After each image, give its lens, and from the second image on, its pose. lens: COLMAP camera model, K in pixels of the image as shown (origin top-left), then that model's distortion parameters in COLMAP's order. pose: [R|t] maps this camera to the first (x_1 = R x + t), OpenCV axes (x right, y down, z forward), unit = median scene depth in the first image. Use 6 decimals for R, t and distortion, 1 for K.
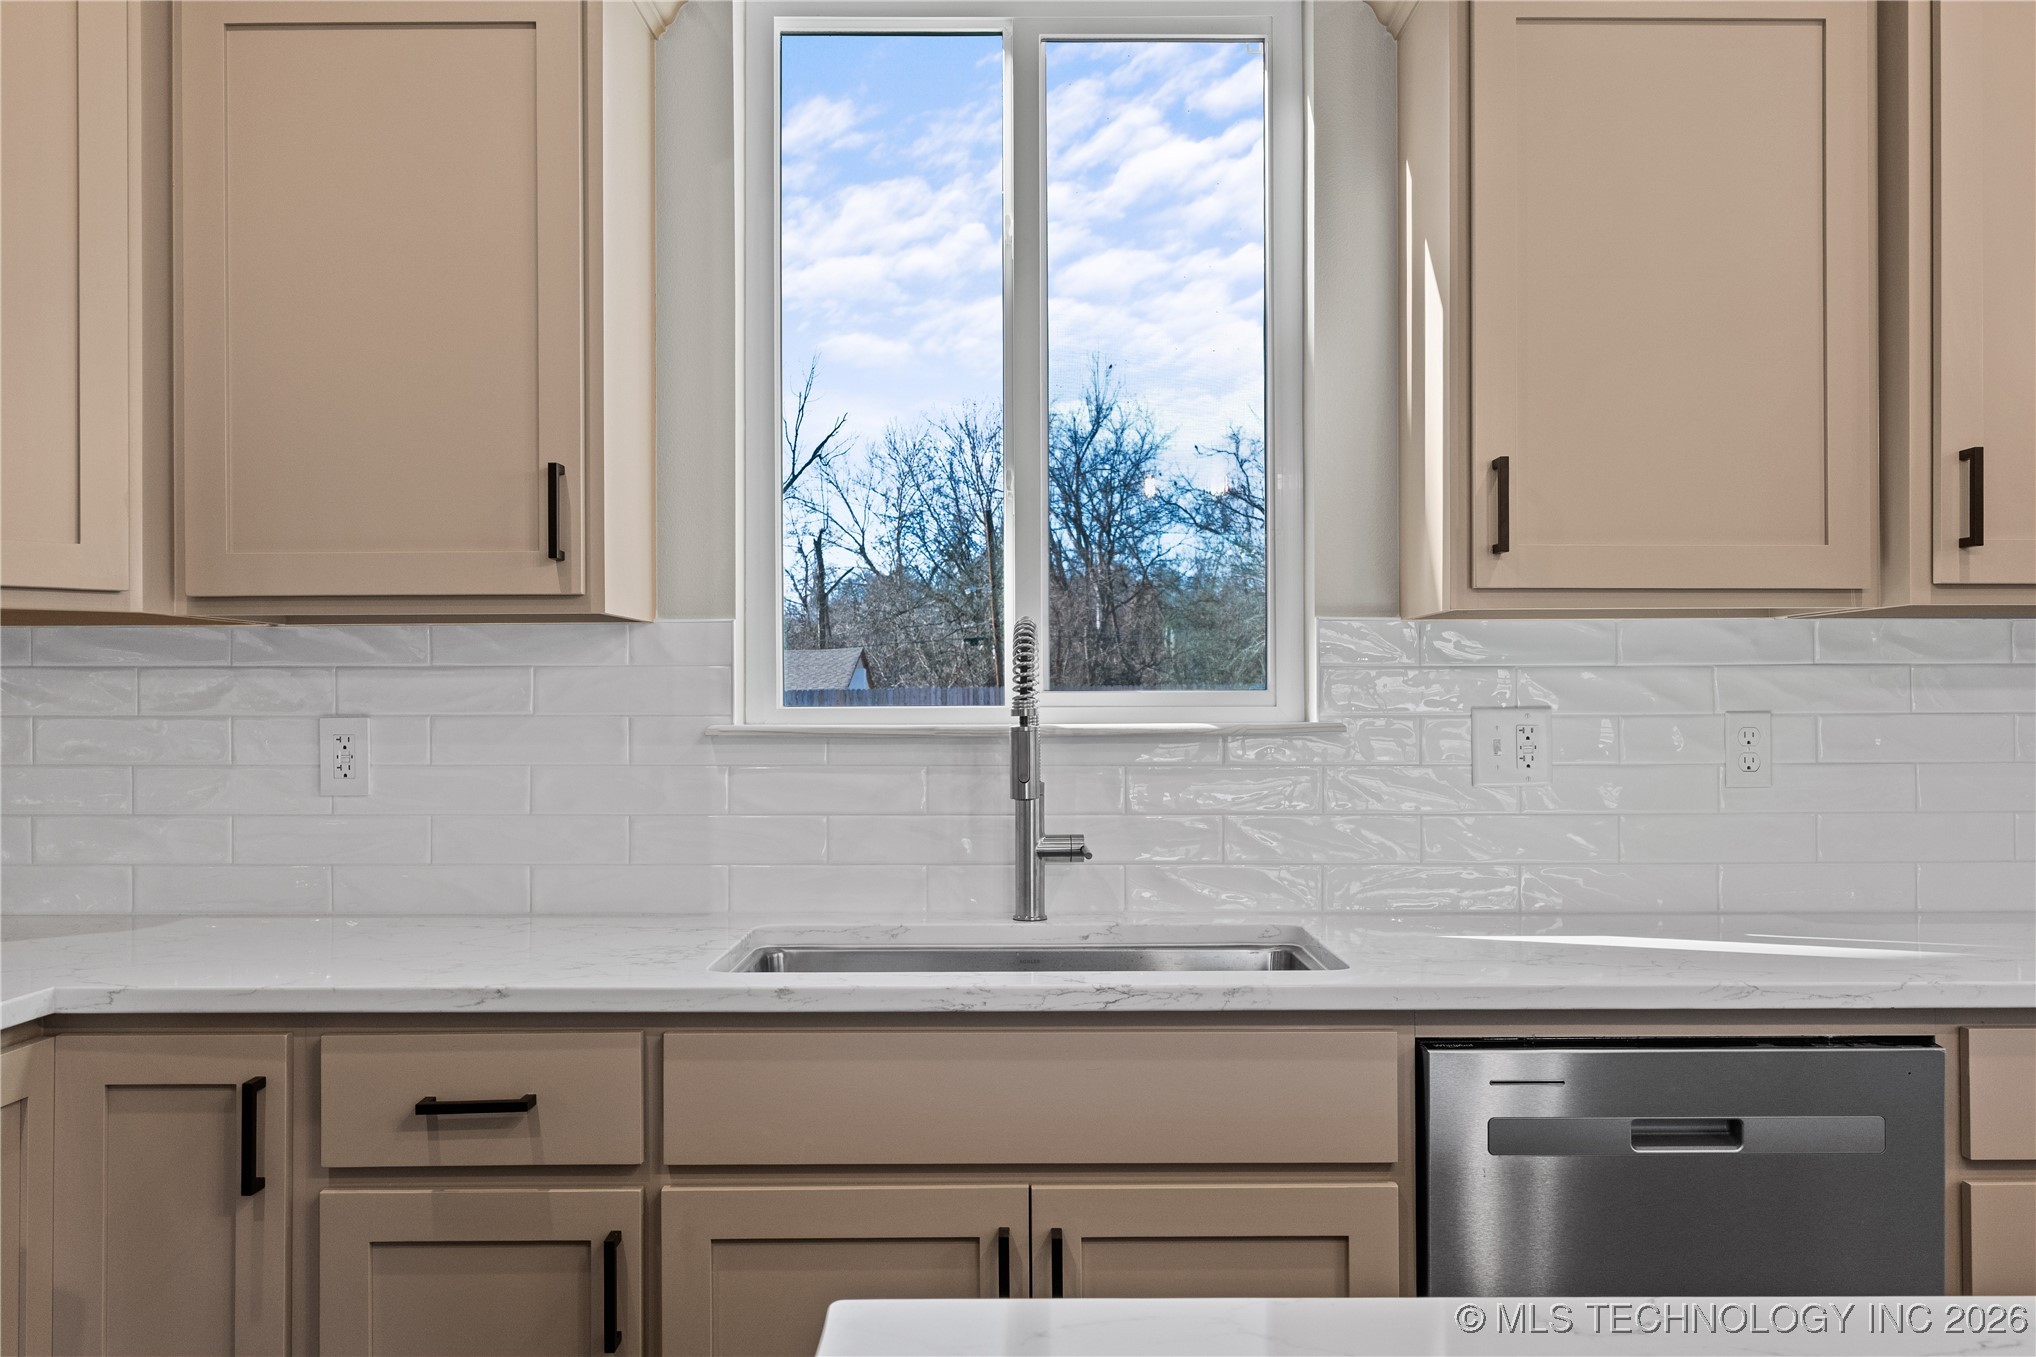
lens RADIAL K [[1714.2, 0, 1054.7], [0, 1714.2, 685.6], [0, 0, 1]] dist [0.003472, 0.001646]
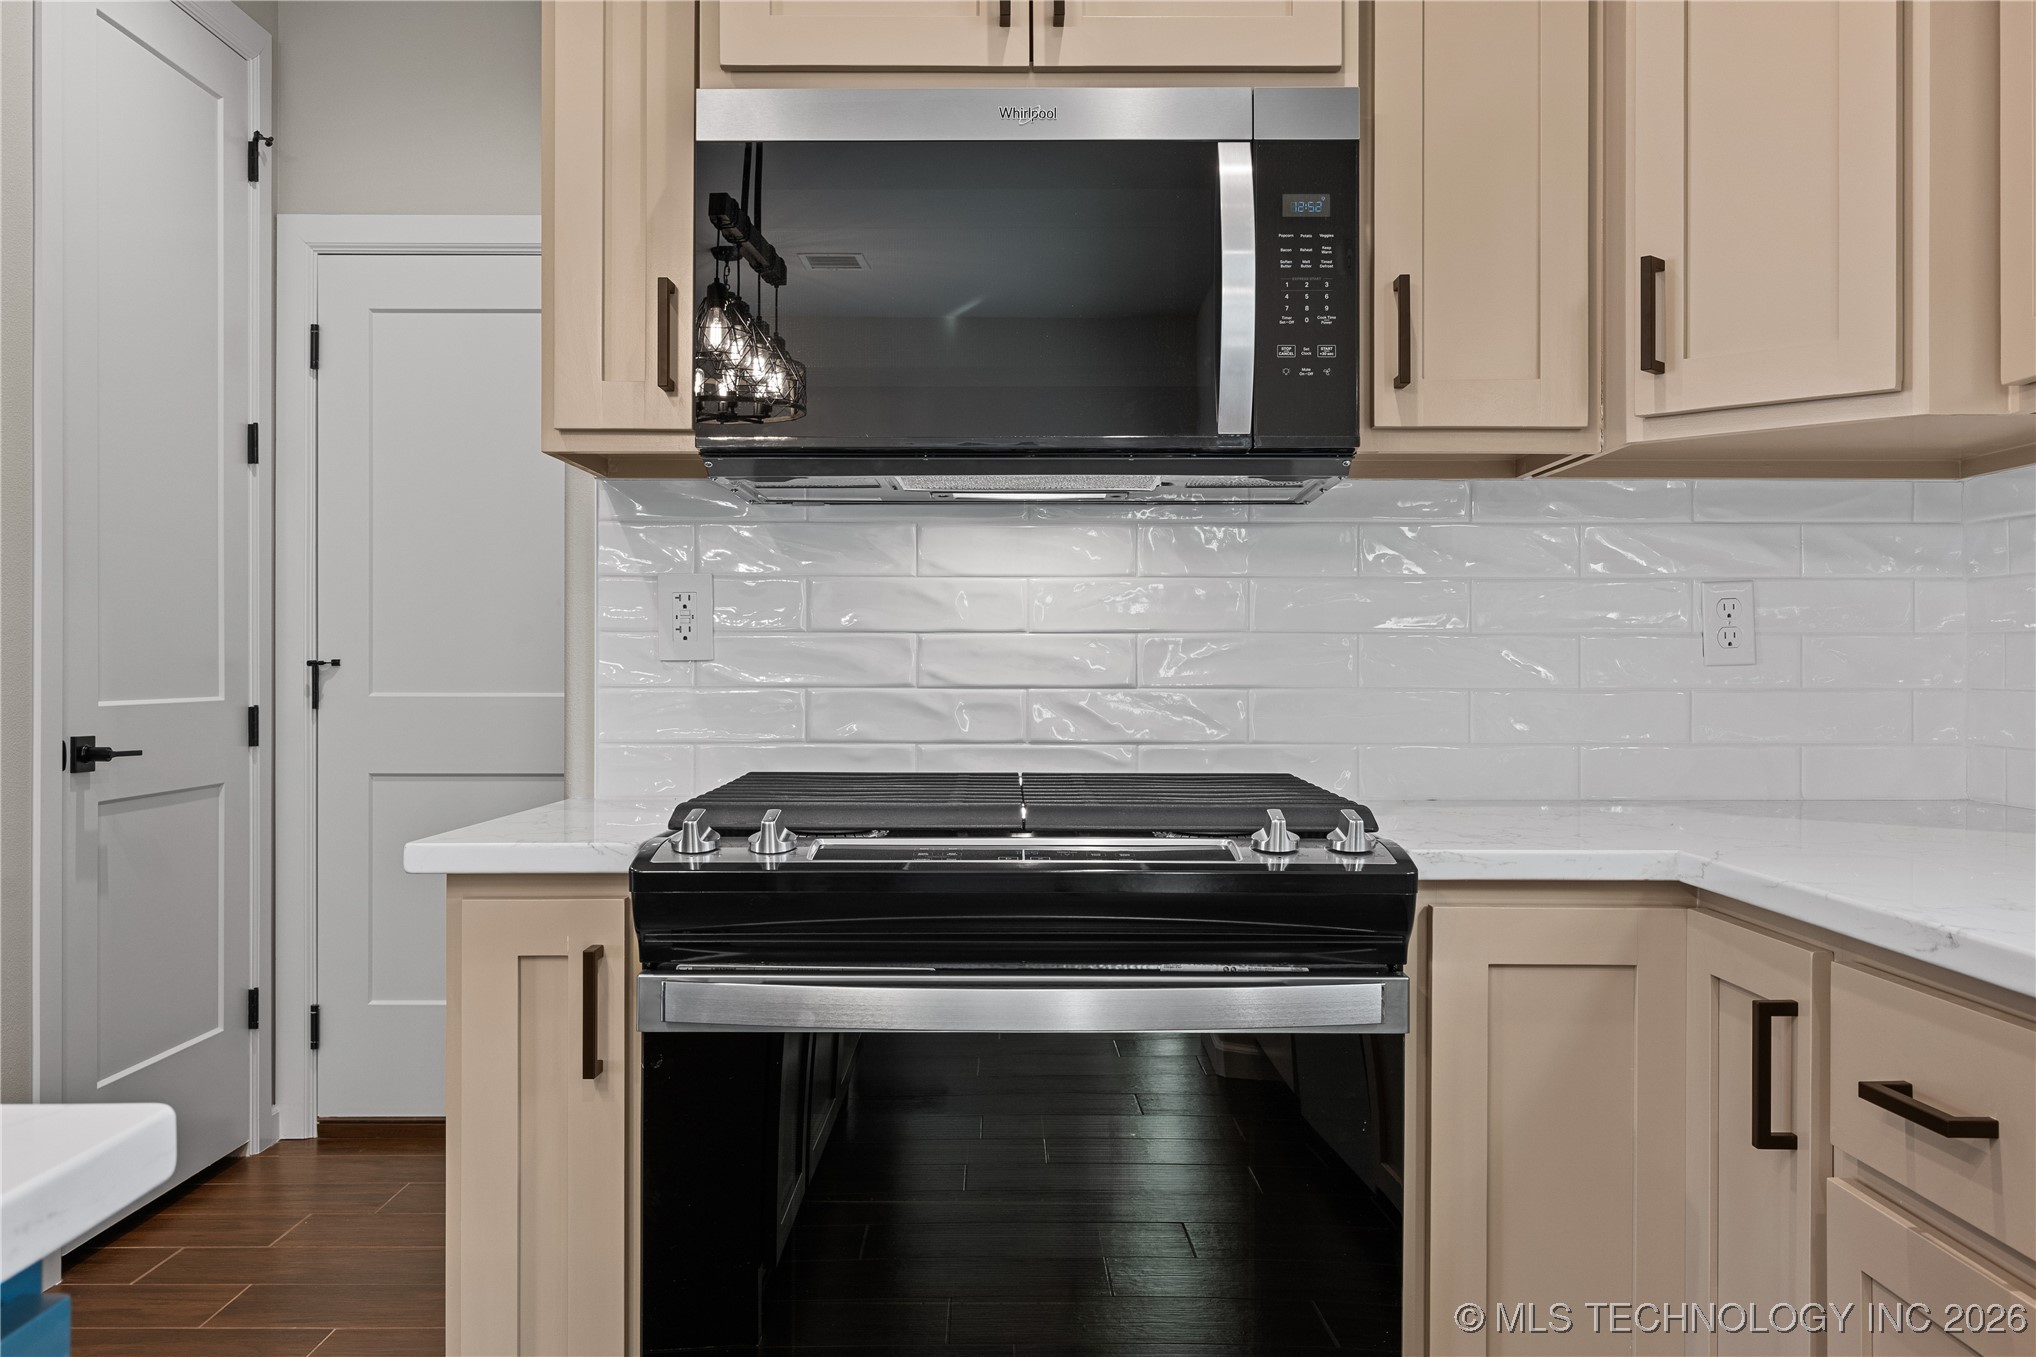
lens RADIAL K [[1752.0, 0, 1018.0], [0, 1752.0, 678.5], [0, 0, 1]] dist [0.002090, 0.001153]
pose [[-0.012443, 0.007754, -0.999893, 0.243267], [0.007413, 0.999943, 0.007662, 0.060408], [0.999895, -0.007316, -0.012500, 0.514611]]
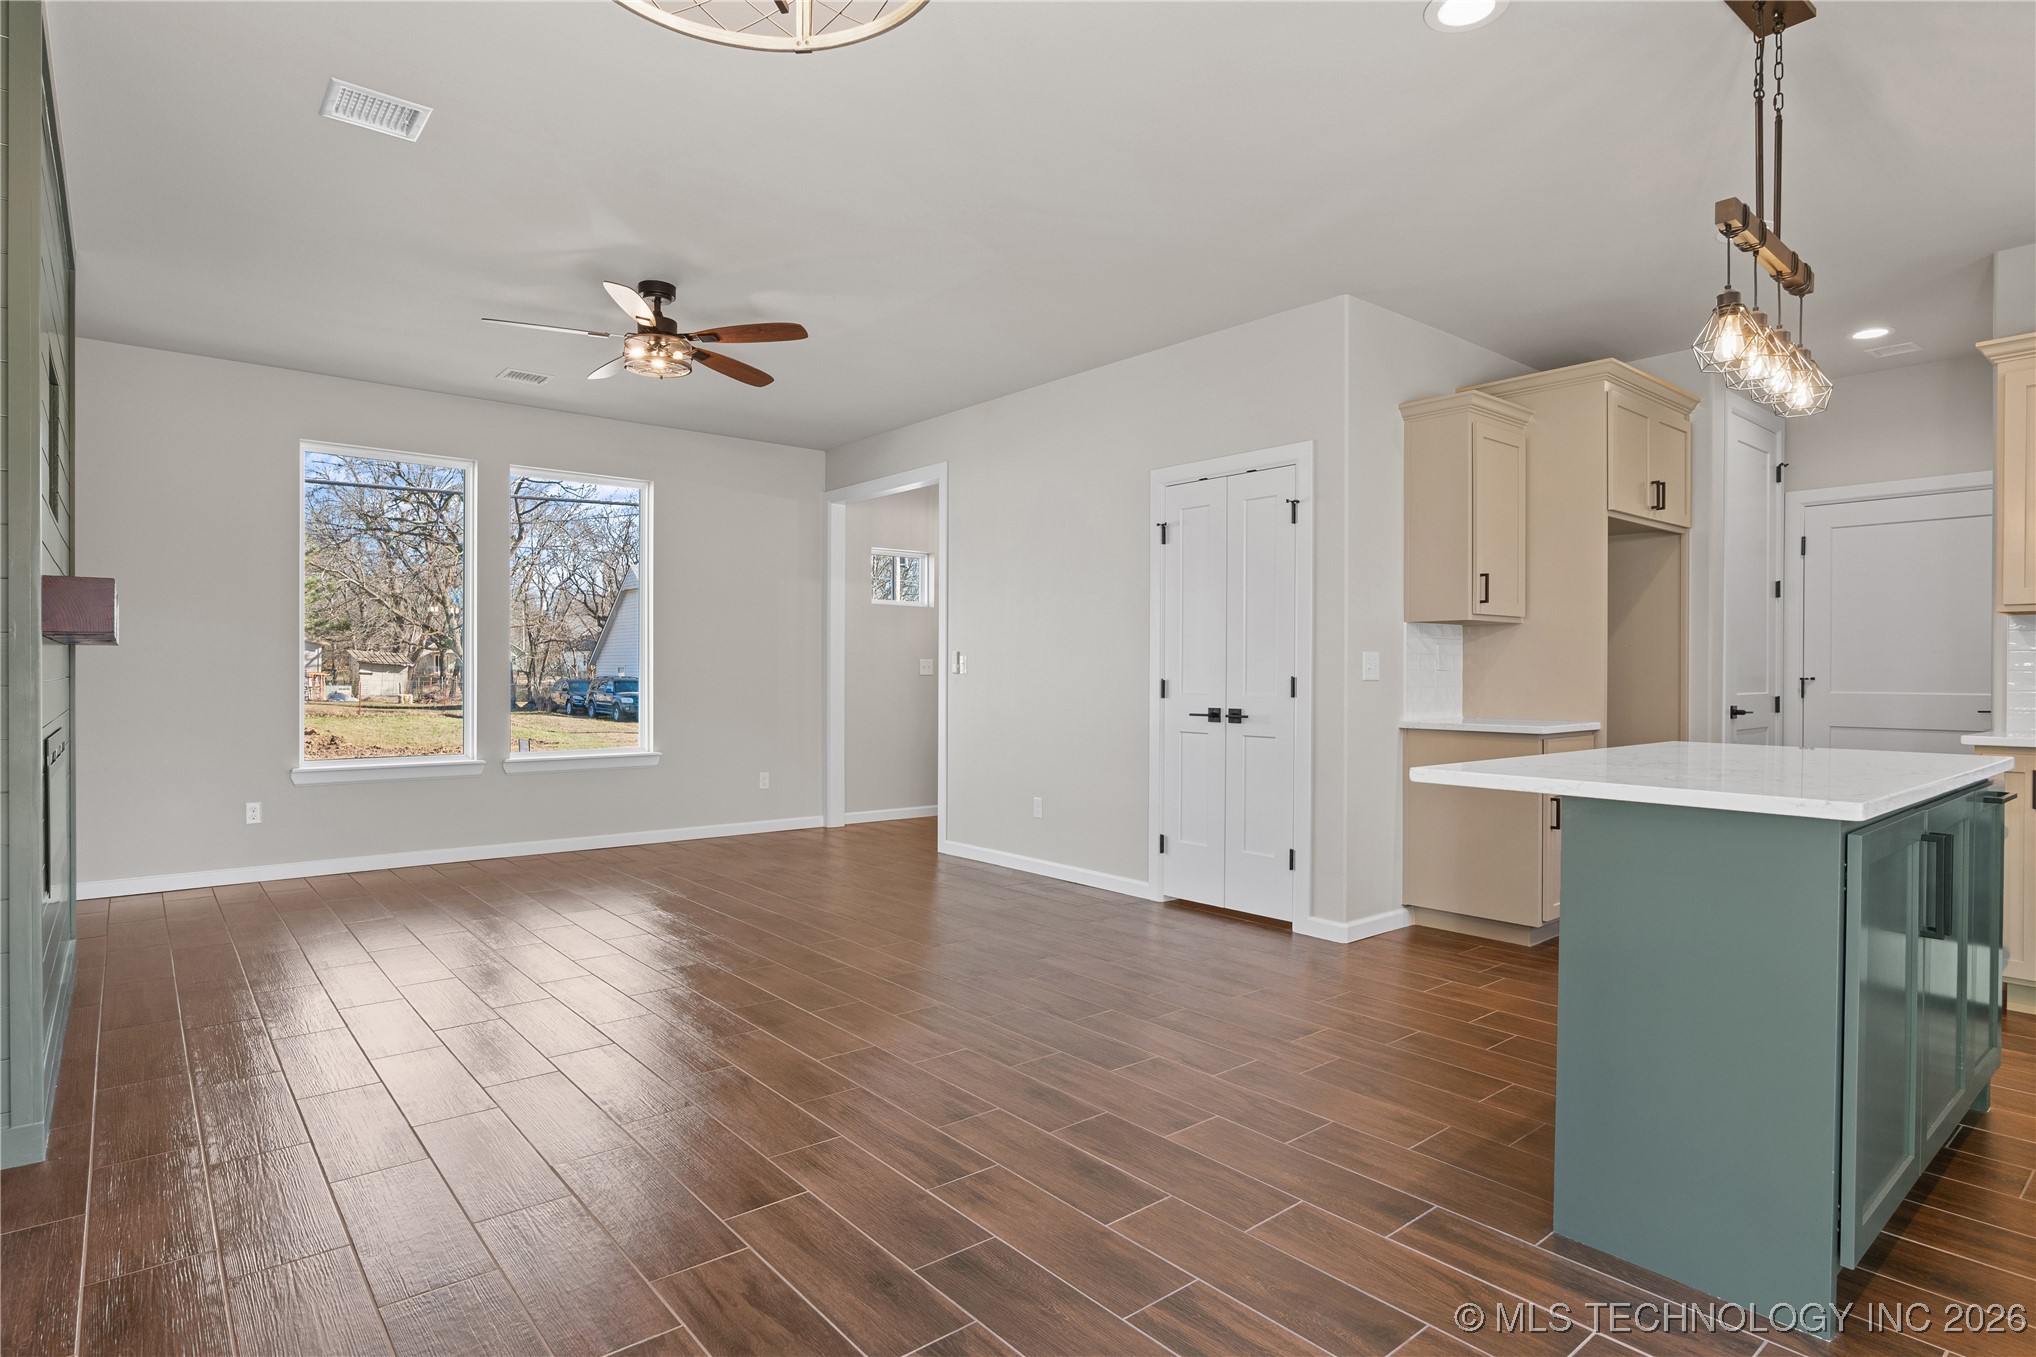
lens RADIAL K [[1077.3, 0, 1024.0], [0, 1077.3, 677.7], [0, 0, 1]] dist [-0.014652, 0.006014]
pose [[-0.773716, 0.002444, -0.633528, 1.428563], [0.003496, 0.999994, -0.000411, 0.046996], [0.633523, -0.002533, -0.773720, 0.579129]]
